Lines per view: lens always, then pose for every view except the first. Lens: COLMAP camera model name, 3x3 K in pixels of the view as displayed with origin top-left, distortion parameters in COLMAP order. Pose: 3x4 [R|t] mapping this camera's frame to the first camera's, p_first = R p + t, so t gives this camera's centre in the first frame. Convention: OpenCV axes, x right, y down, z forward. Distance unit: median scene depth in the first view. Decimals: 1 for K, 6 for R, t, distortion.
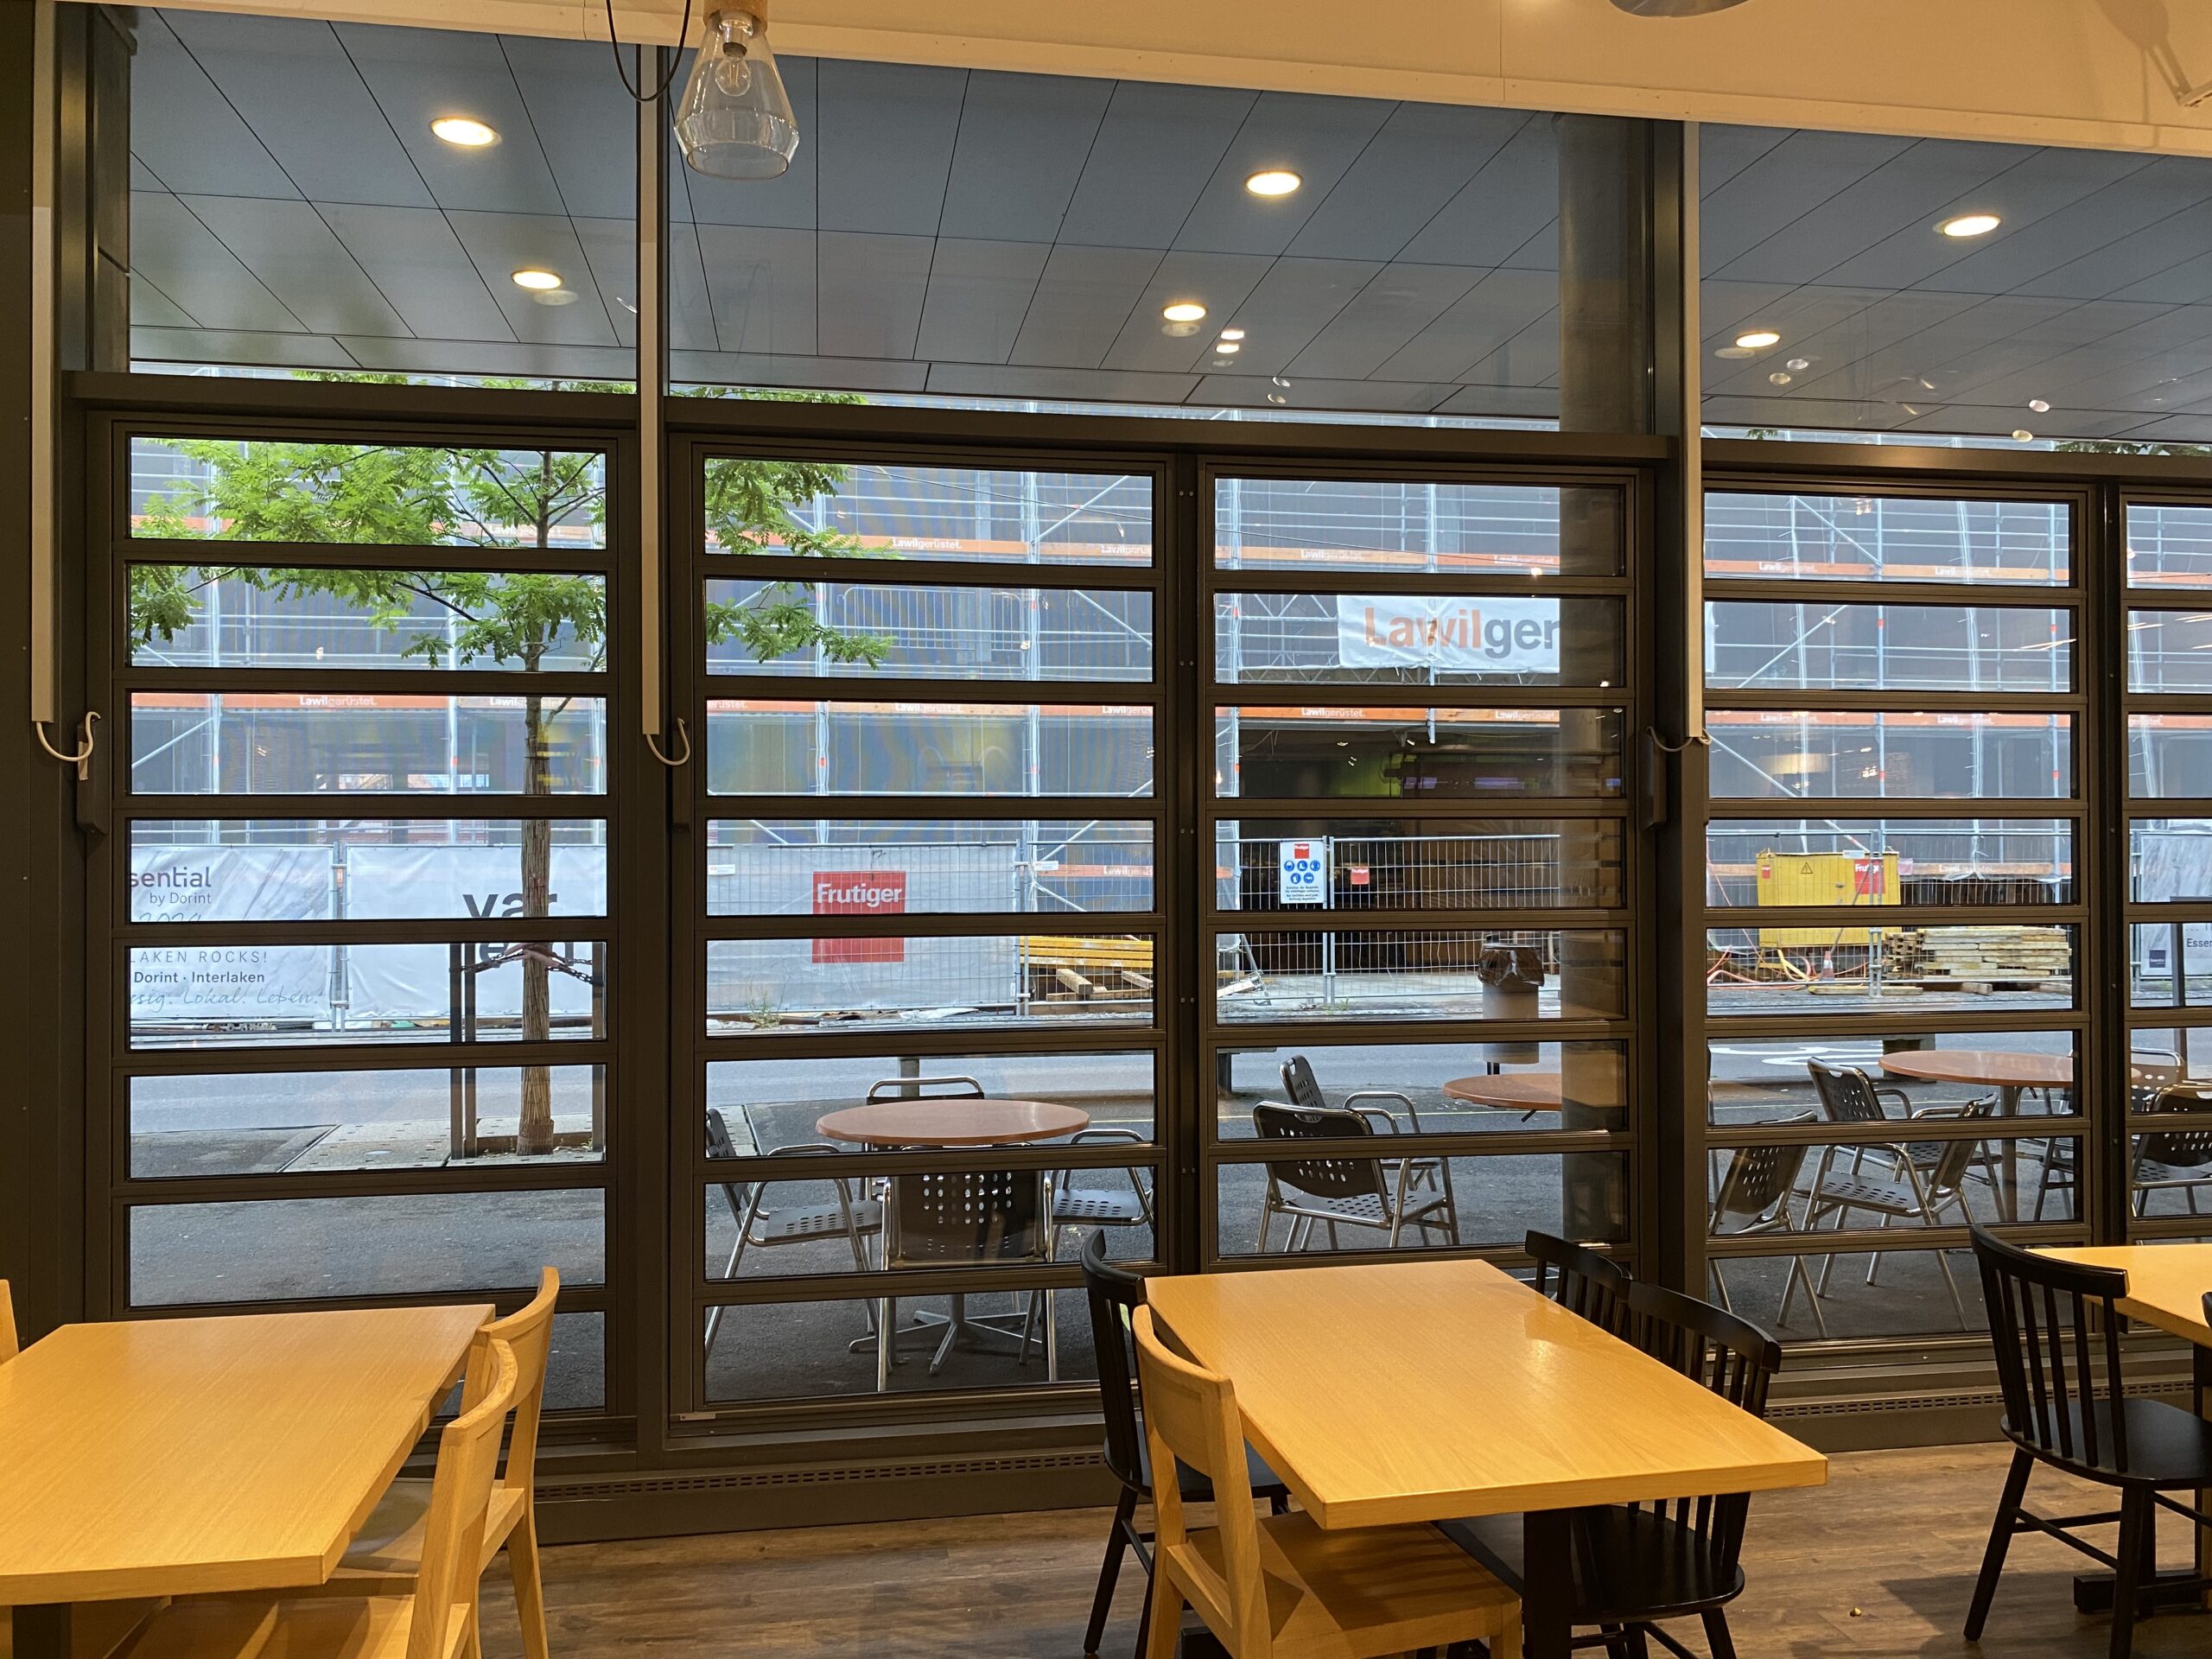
lens RADIAL K [[1684.7, 0, 1104.1], [0, 1684.7, 811.3], [0, 0, 1]] dist [0.043674, -0.016605]
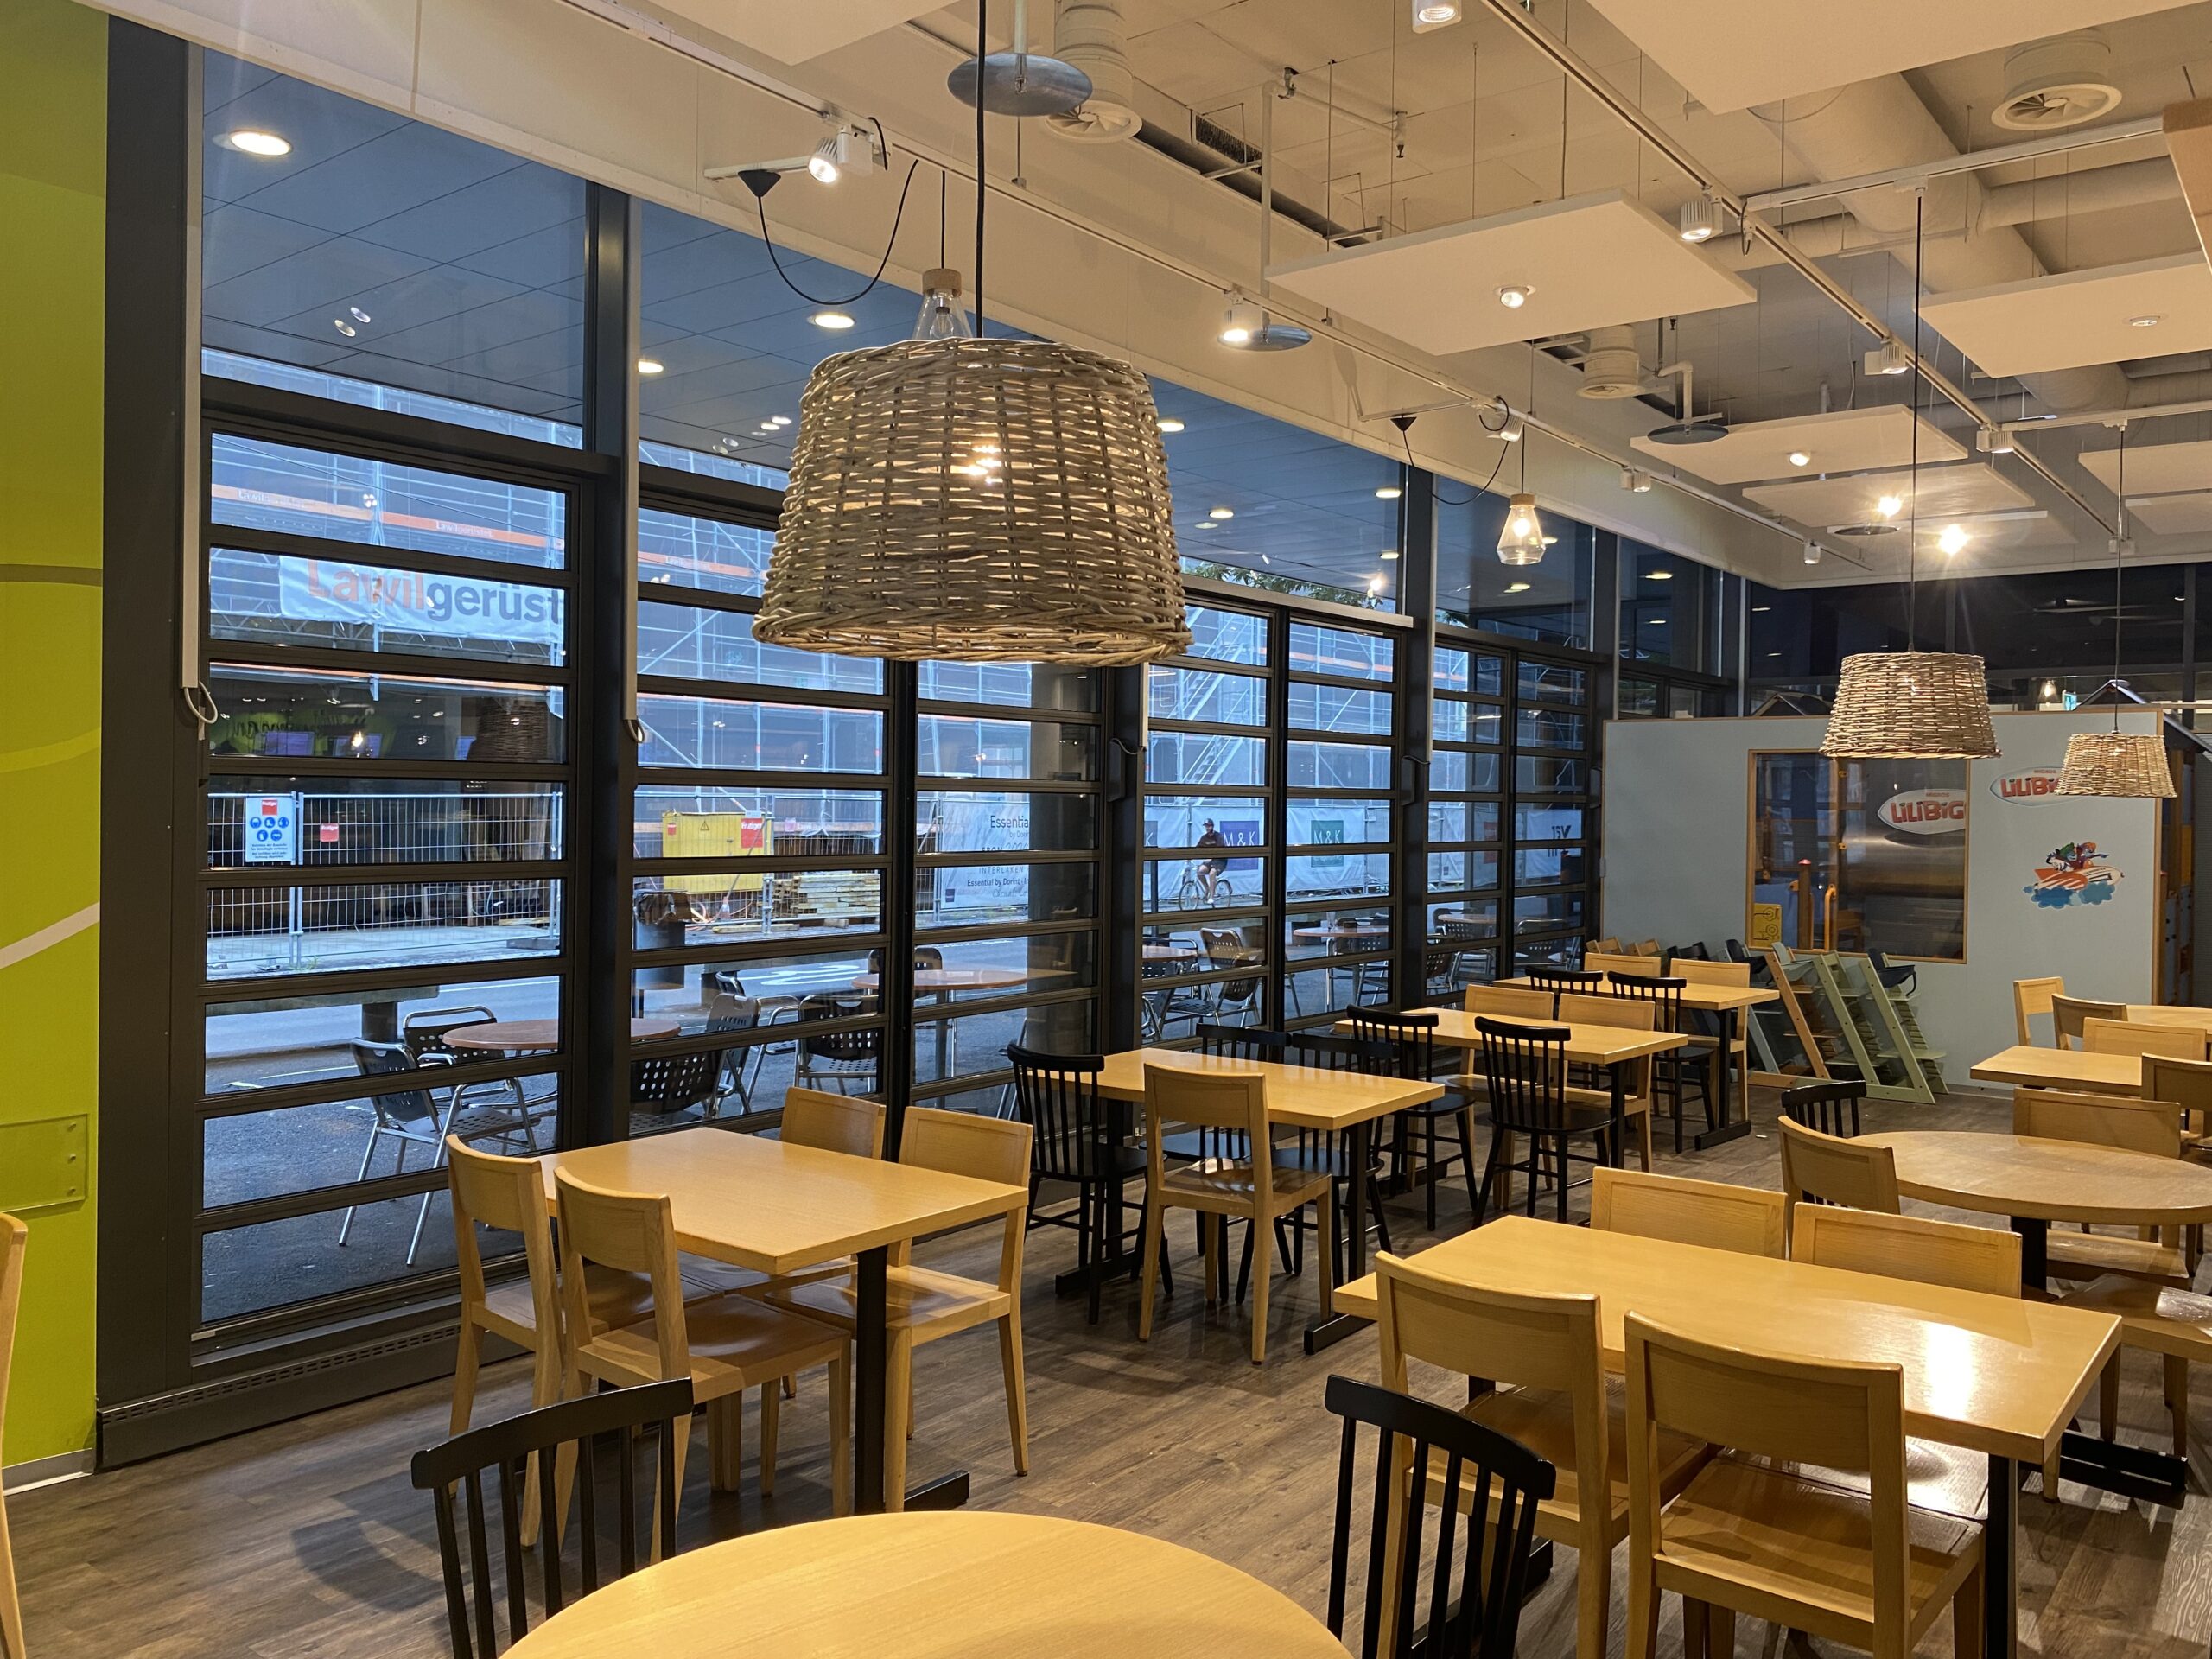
lens RADIAL K [[1684.7, 0, 1105.1], [0, 1684.7, 833.5], [0, 0, 1]] dist [0.043674, -0.016605]
pose [[0.741234, -0.000228, 0.671247, -0.174984], [-0.025095, 0.999291, 0.028051, -0.000761], [-0.670778, -0.037638, 0.740703, -0.043469]]
